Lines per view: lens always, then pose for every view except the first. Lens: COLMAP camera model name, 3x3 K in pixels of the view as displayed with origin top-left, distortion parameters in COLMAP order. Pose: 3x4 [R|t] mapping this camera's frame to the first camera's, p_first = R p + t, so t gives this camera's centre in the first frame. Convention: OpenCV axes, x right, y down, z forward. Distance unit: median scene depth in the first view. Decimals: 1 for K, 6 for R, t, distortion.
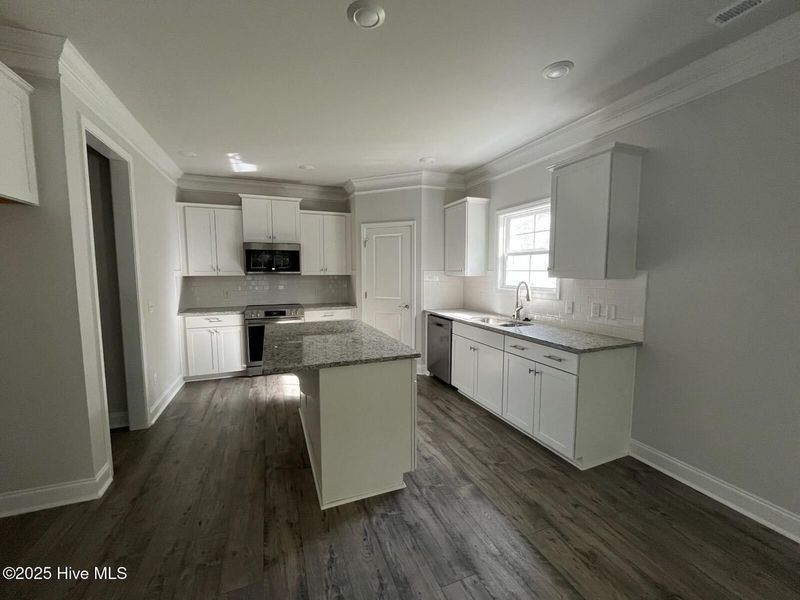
lens RADIAL K [[328.4, 0, 404.8], [0, 328.4, 299.8], [0, 0, 1]] dist [0.012039, -0.000154]
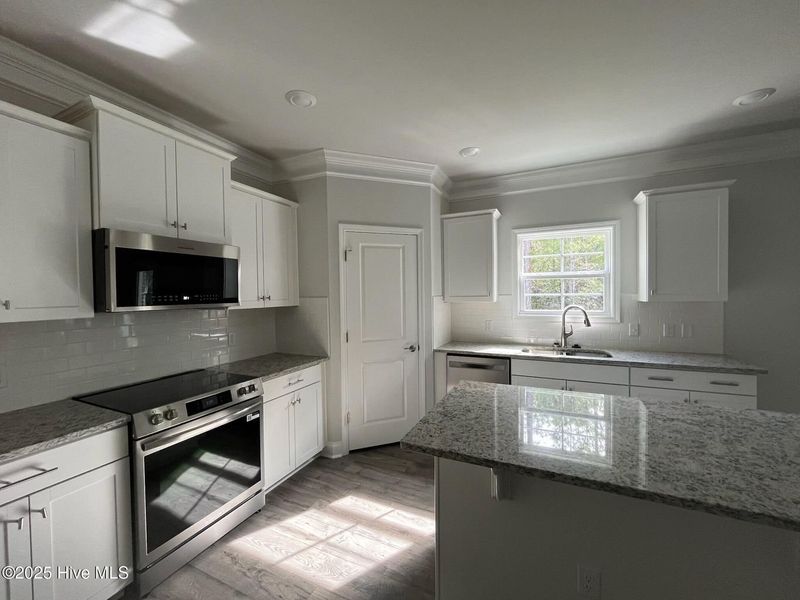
lens RADIAL K [[328.4, 0, 399.0], [0, 328.4, 300.6], [0, 0, 1]] dist [0.012039, -0.000154]
pose [[0.724400, -0.028638, 0.688784, -0.508815], [0.073652, 0.996633, -0.036024, -0.057924], [-0.685434, 0.076826, 0.724071, 0.510763]]
